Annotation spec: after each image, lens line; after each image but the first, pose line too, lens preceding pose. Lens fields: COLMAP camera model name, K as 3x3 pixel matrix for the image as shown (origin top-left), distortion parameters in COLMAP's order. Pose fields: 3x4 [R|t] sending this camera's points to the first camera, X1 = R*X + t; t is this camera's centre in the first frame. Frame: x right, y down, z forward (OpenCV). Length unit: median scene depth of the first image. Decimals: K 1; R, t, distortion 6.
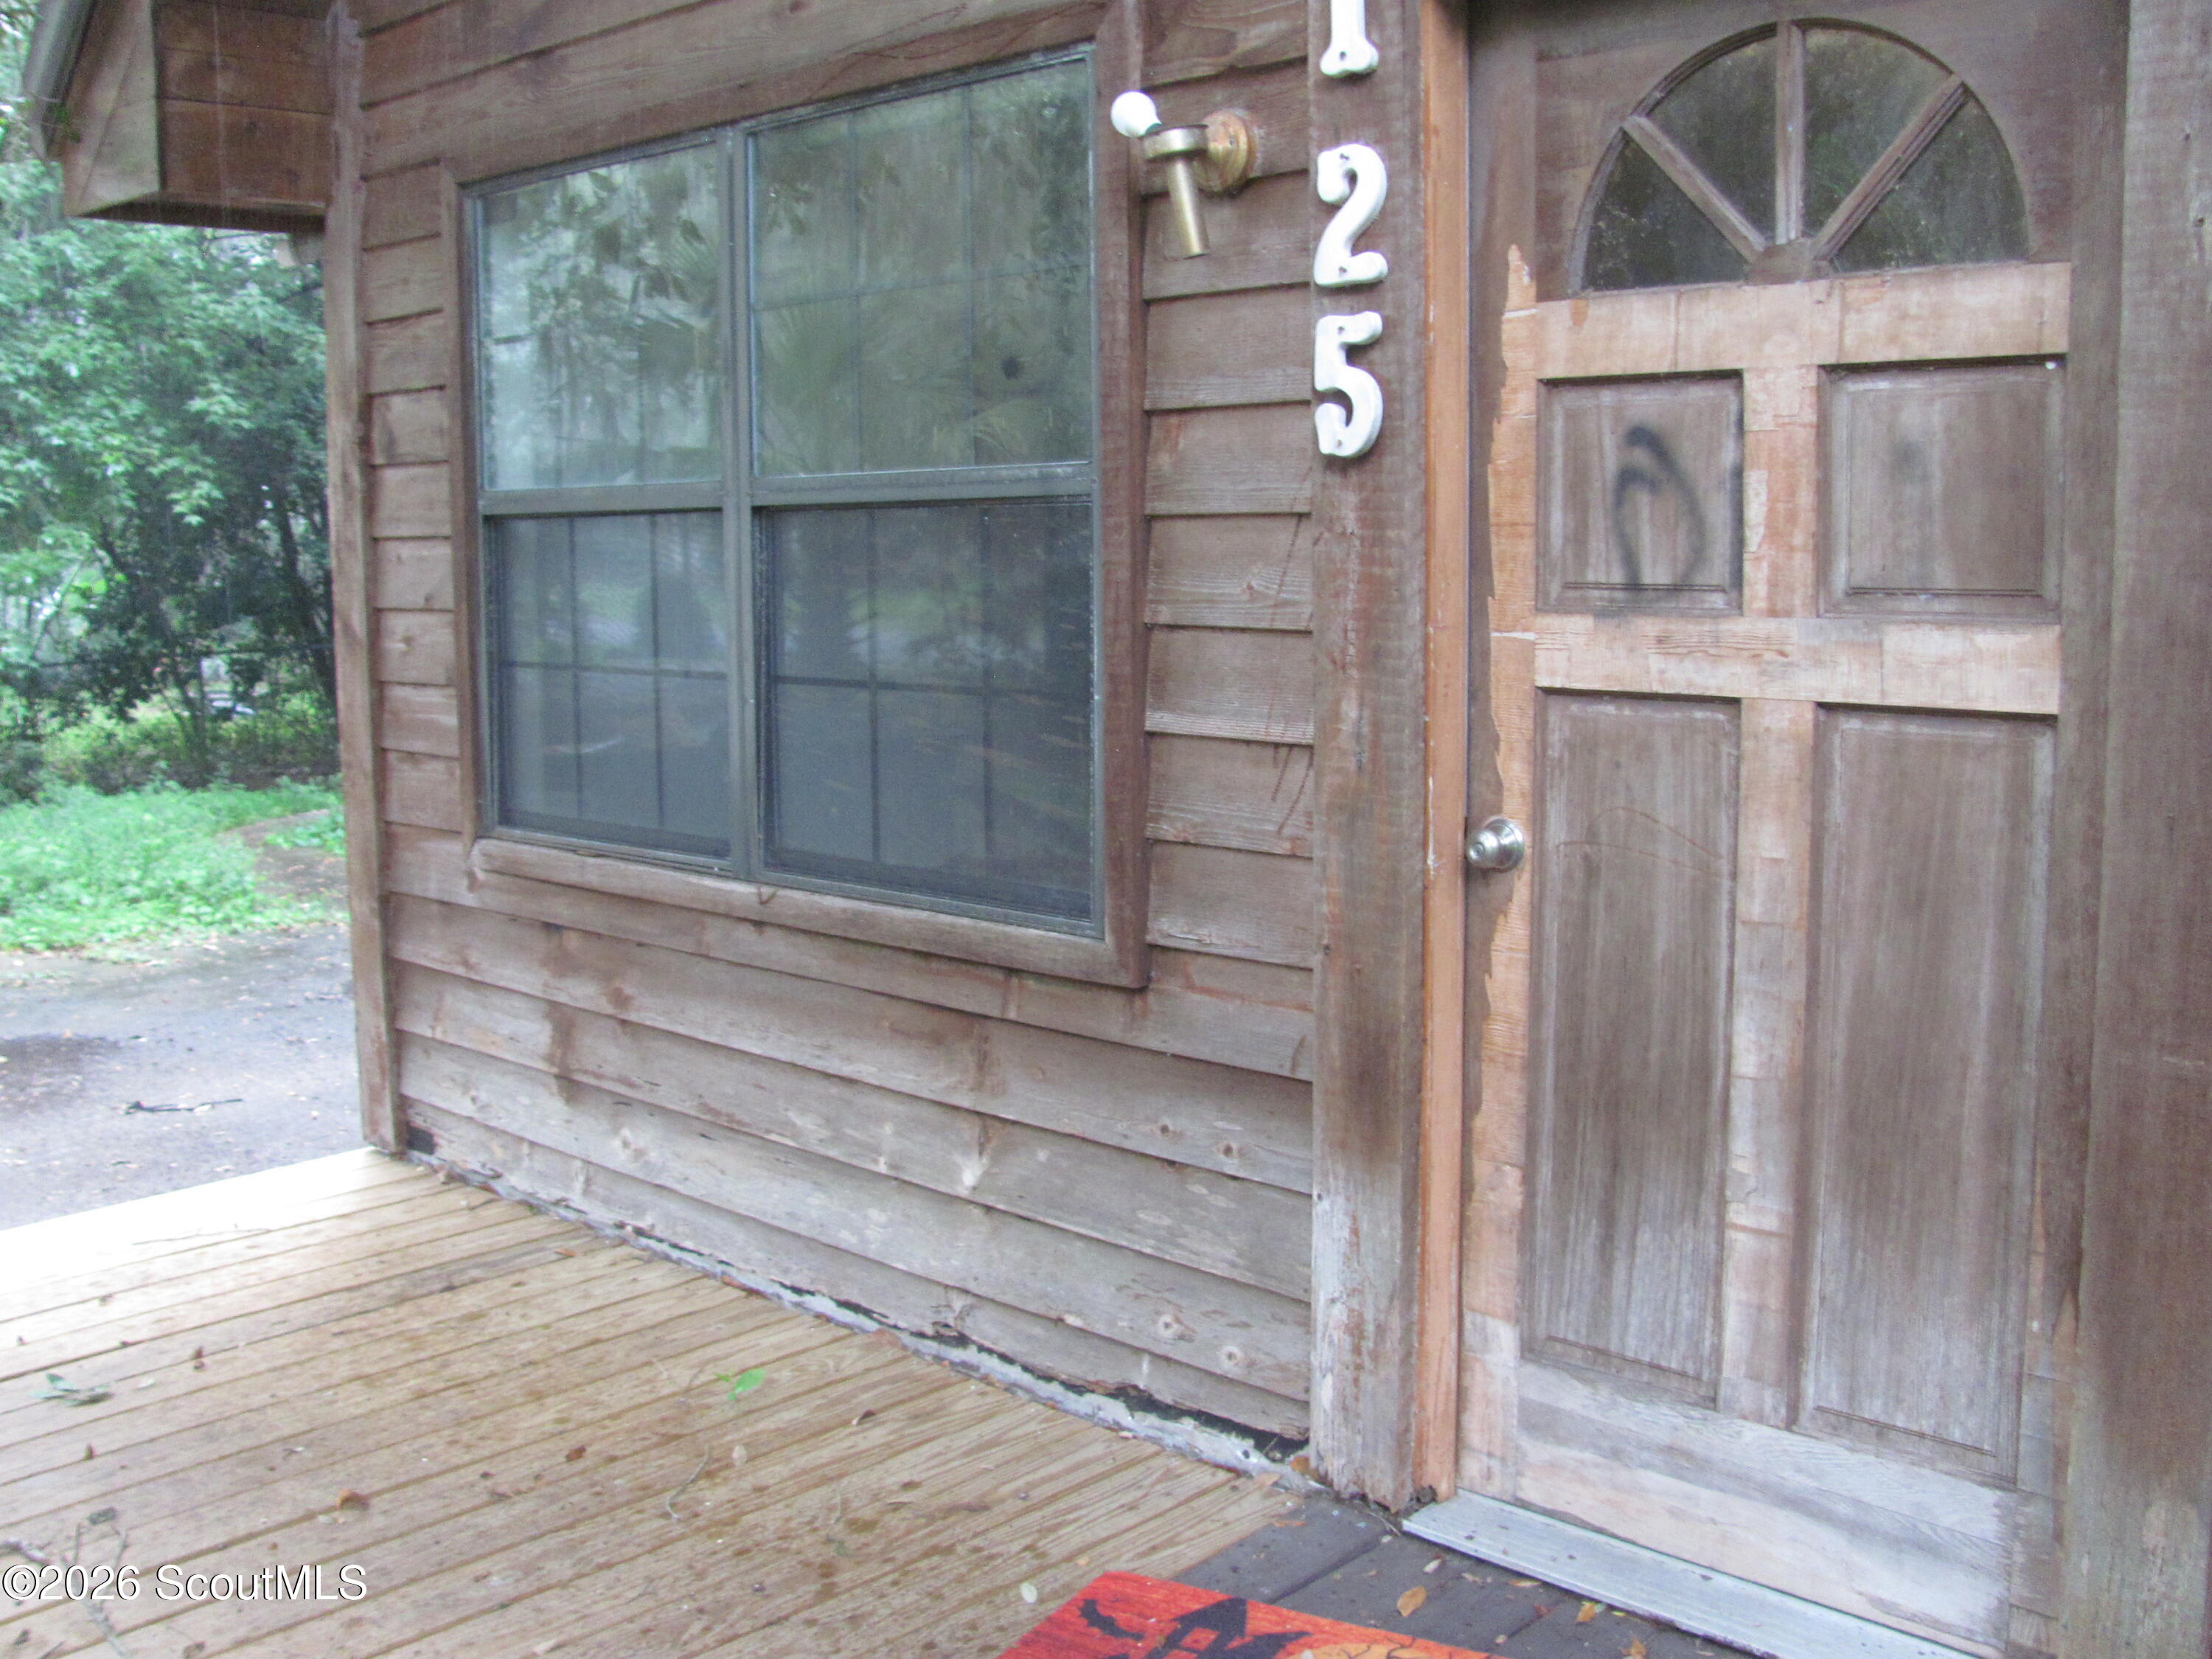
lens RADIAL K [[2312.6, 0, 1106.0], [0, 2312.6, 833.9], [0, 0, 1]] dist [-0.151960, 0.000000]
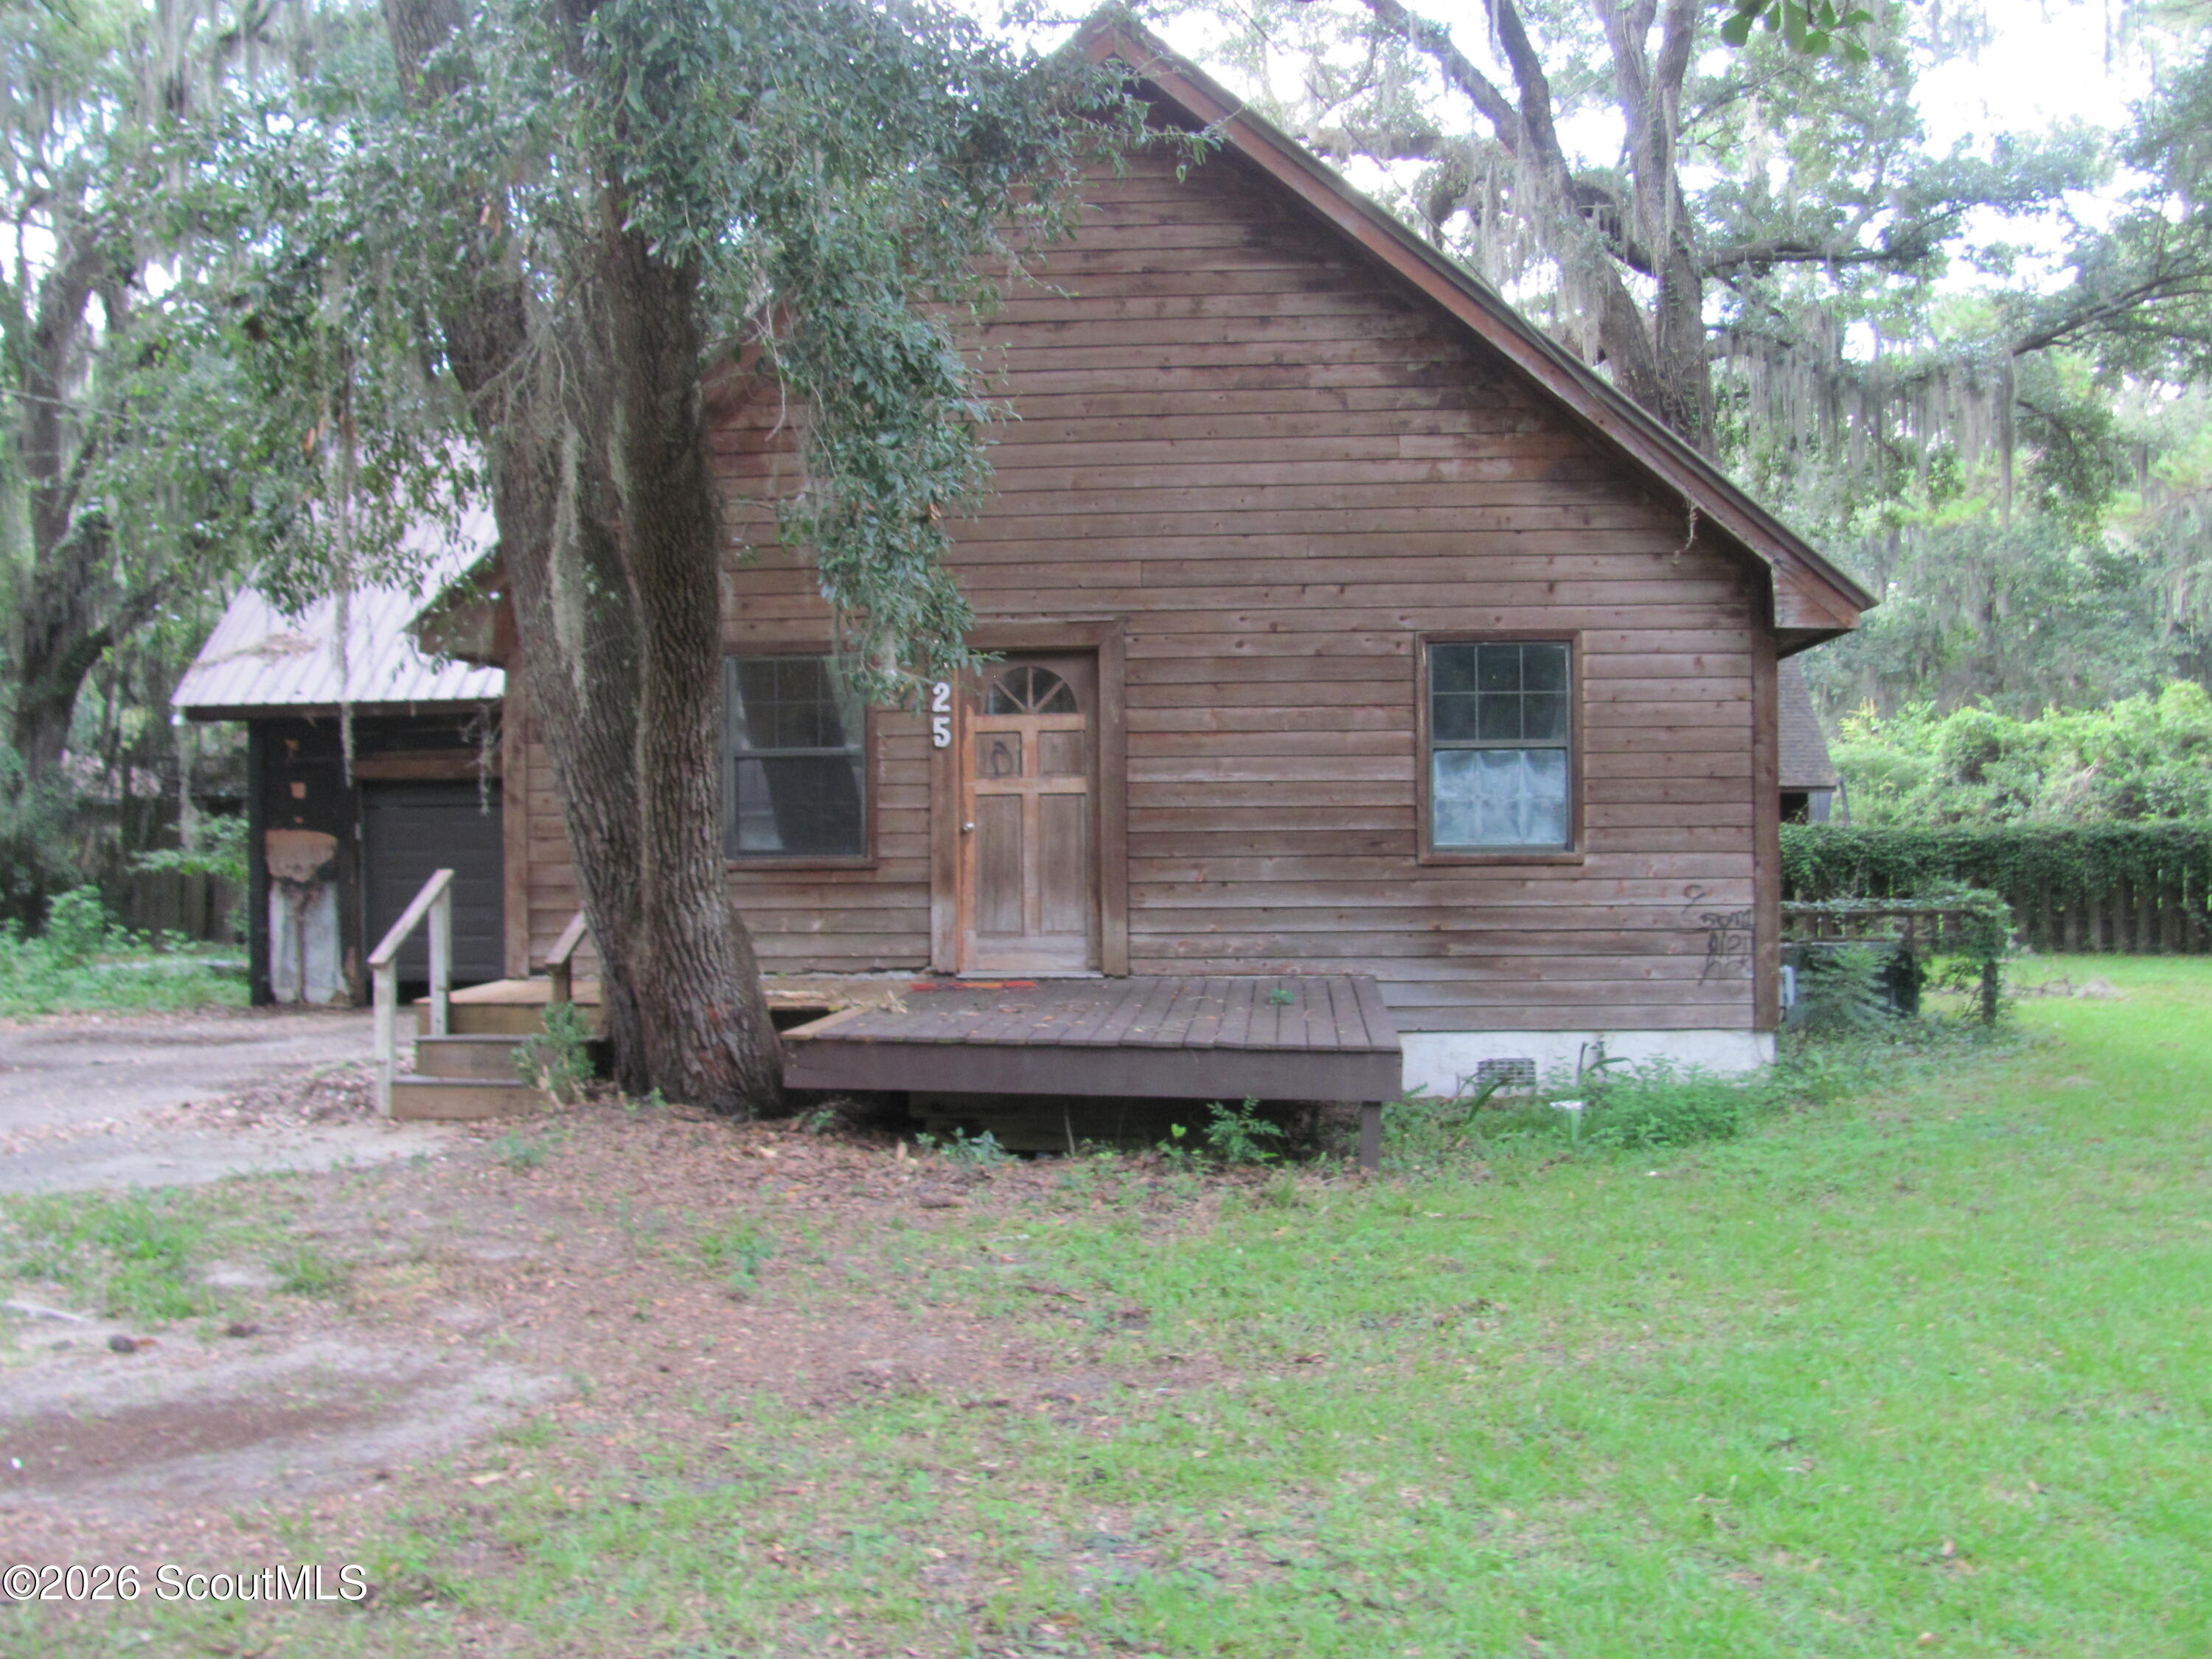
lens RADIAL K [[2312.6, 0, 1104.6], [0, 2312.6, 830.2], [0, 0, 1]] dist [-0.151960, 0.000000]
pose [[0.763822, -0.003342, 0.645418, -2.825754], [0.086760, 0.991442, -0.097544, 0.525297], [-0.639569, 0.130503, 0.757576, -2.943356]]
